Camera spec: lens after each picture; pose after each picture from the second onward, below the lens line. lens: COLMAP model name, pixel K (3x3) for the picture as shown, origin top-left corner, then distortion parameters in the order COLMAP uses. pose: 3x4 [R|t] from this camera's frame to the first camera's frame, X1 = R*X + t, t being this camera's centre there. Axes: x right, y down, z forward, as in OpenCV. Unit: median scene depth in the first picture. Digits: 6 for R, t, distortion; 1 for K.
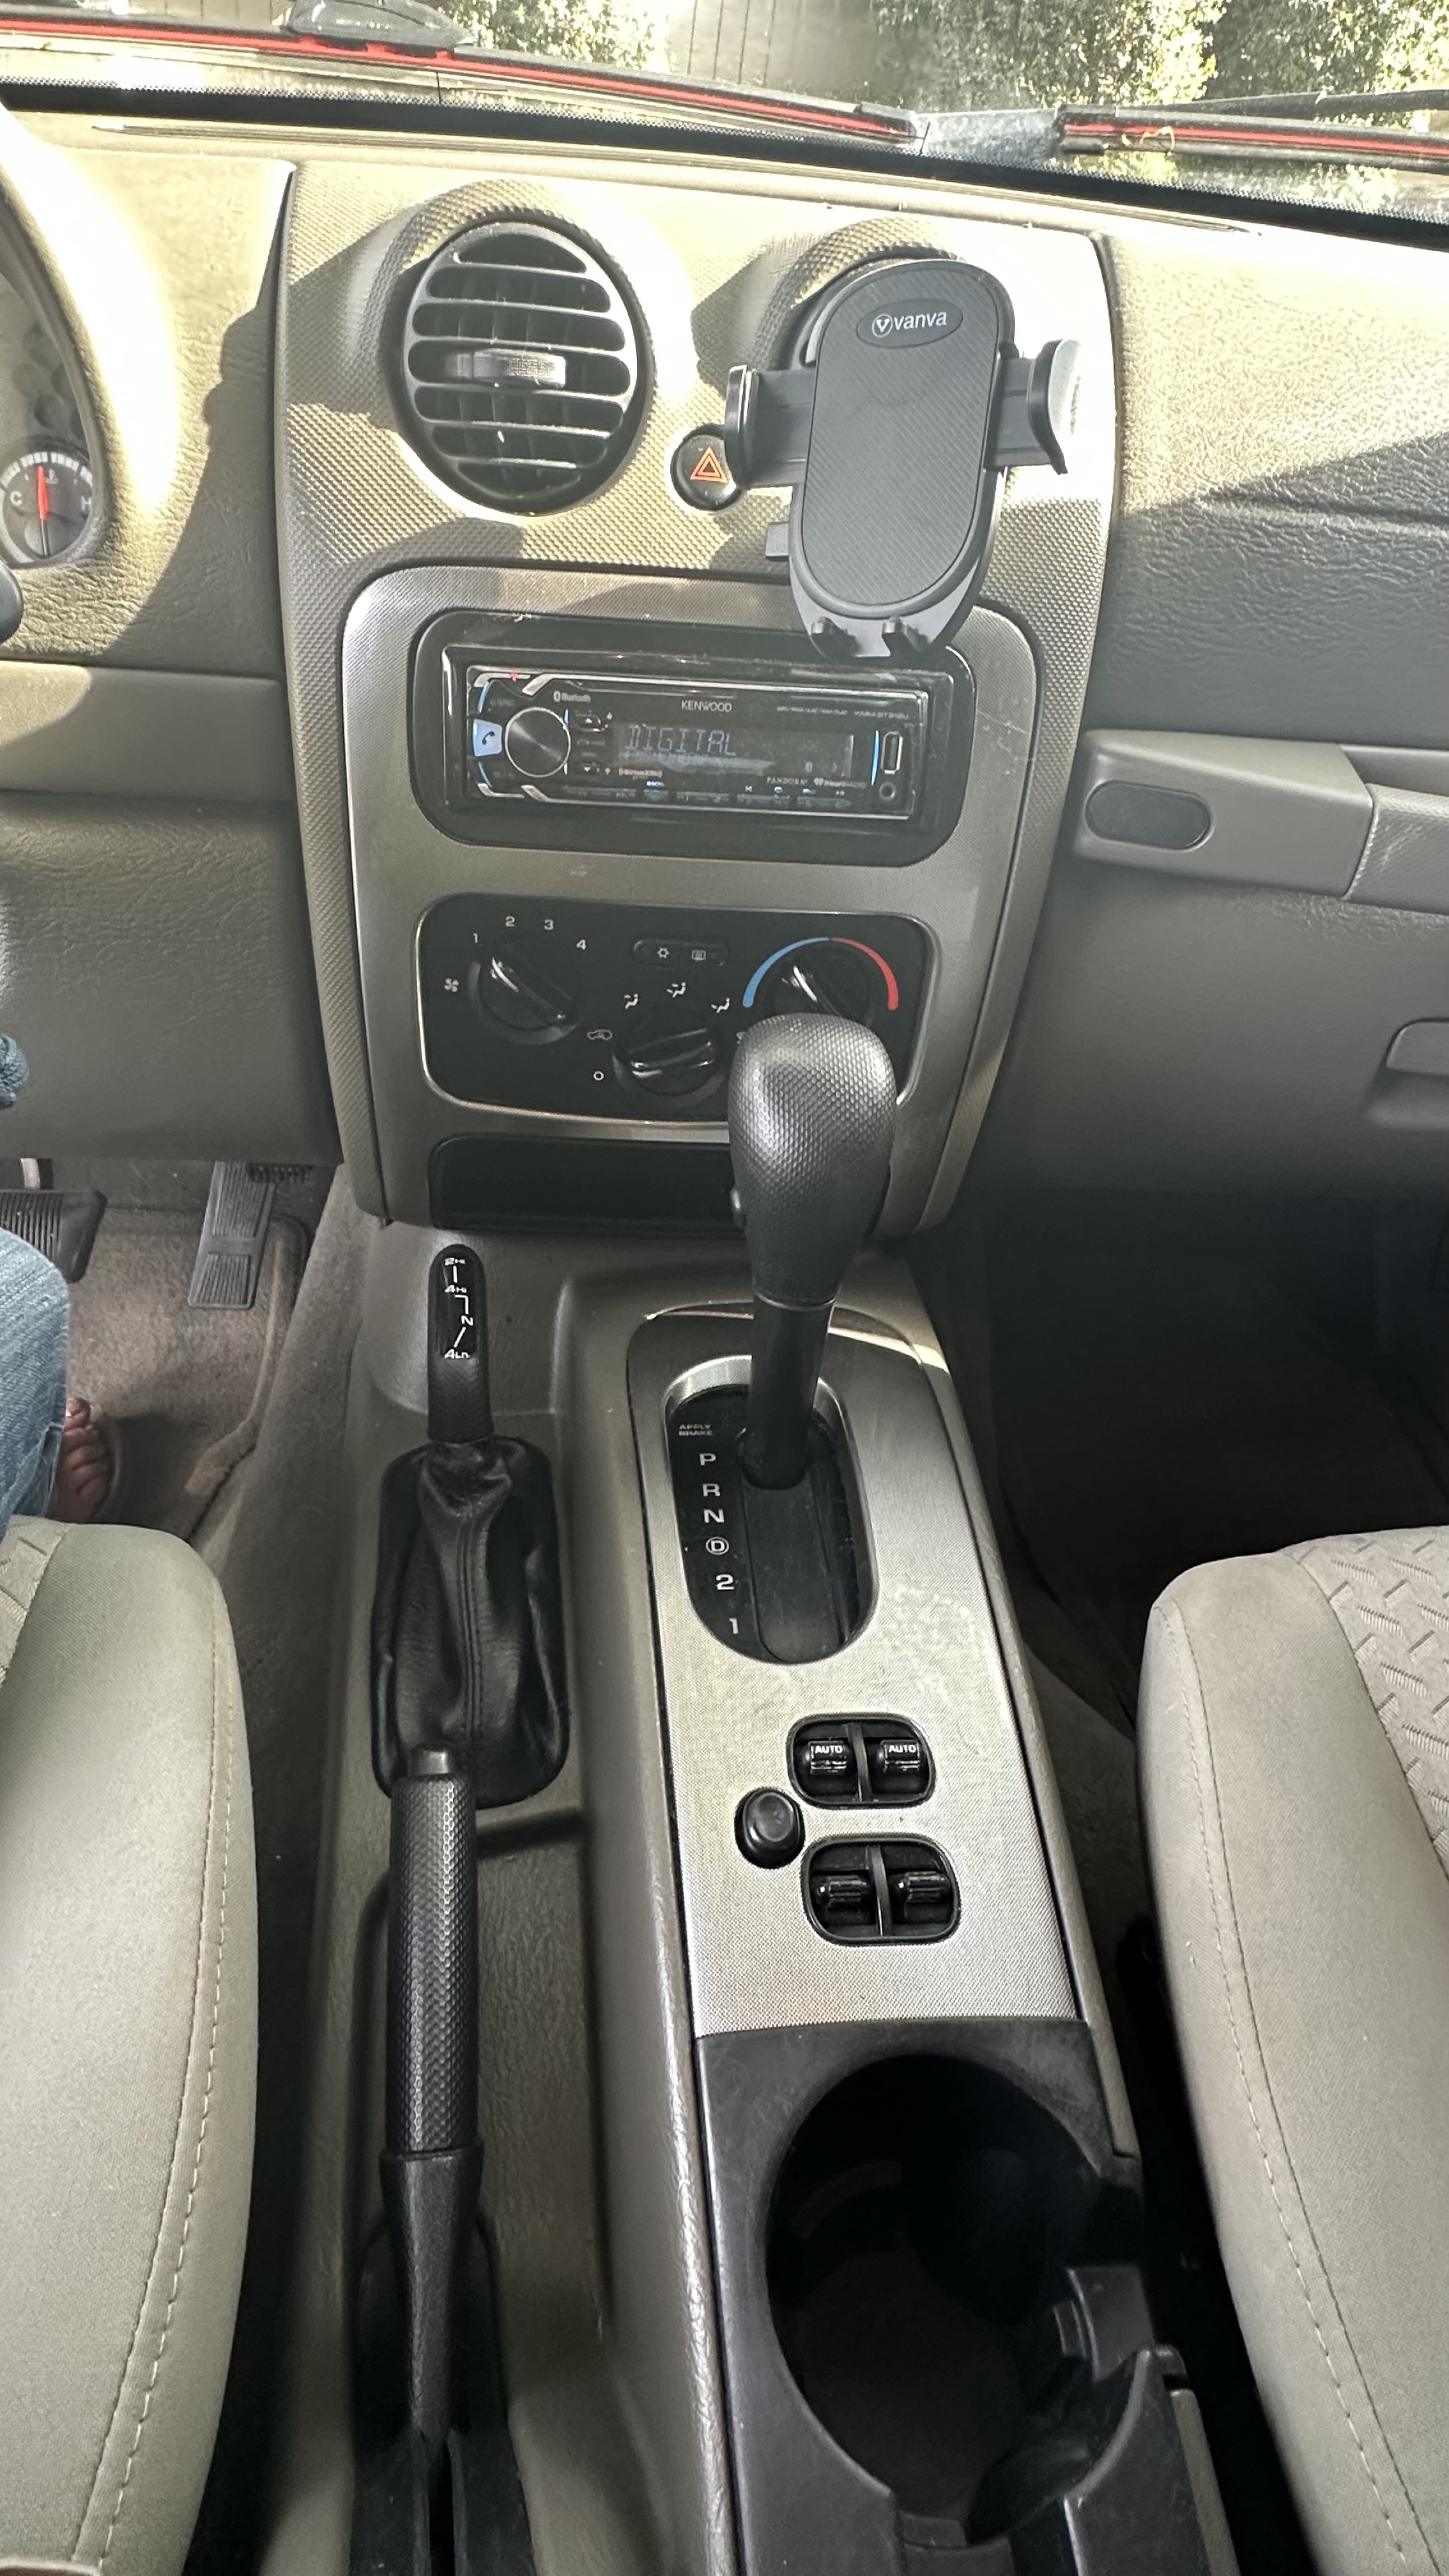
lens RADIAL K [[1429.4, 0, 724.5], [0, 1429.4, 1288.0], [0, 0, 1]] dist [-0.003752, 0.000588]
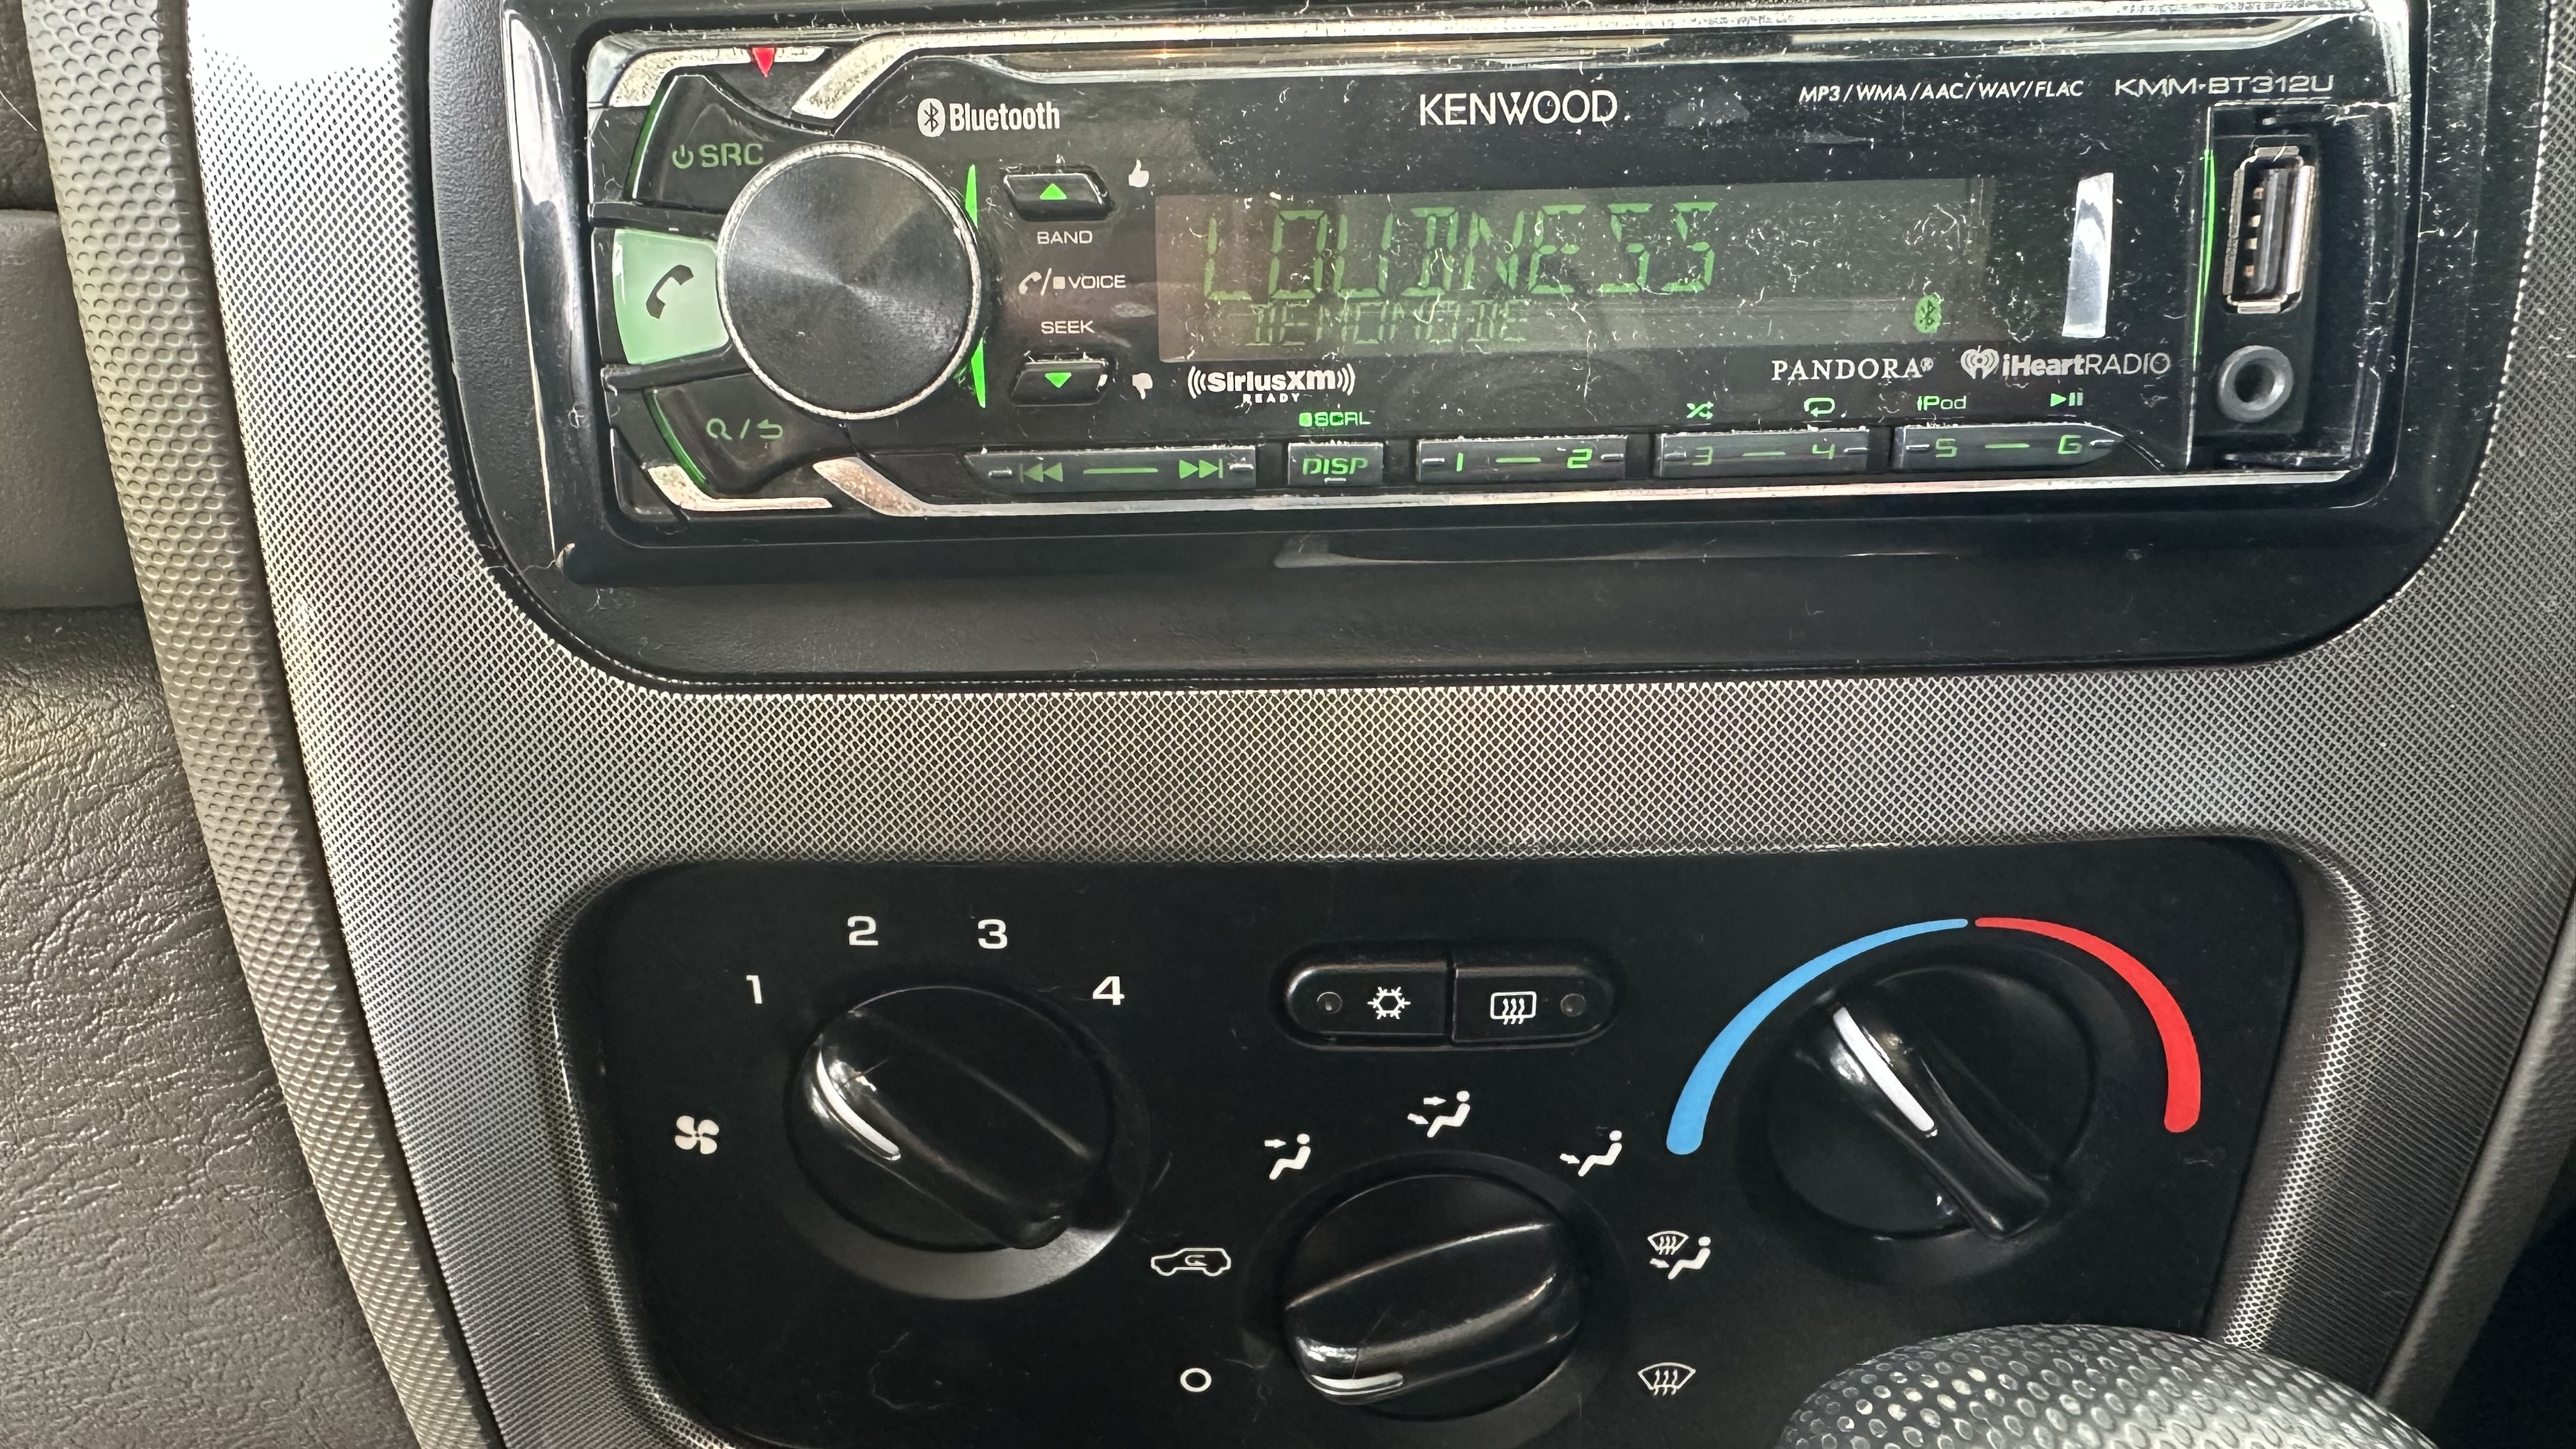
lens RADIAL K [[1906.0, 0, 1288.0], [0, 1906.0, 724.5], [0, 0, 1]] dist [-0.000946, -0.000178]
pose [[0.995153, -0.065796, -0.073078, -0.034919], [0.044709, 0.964654, -0.259700, -0.211025], [0.087583, 0.255174, 0.962920, 0.681379]]
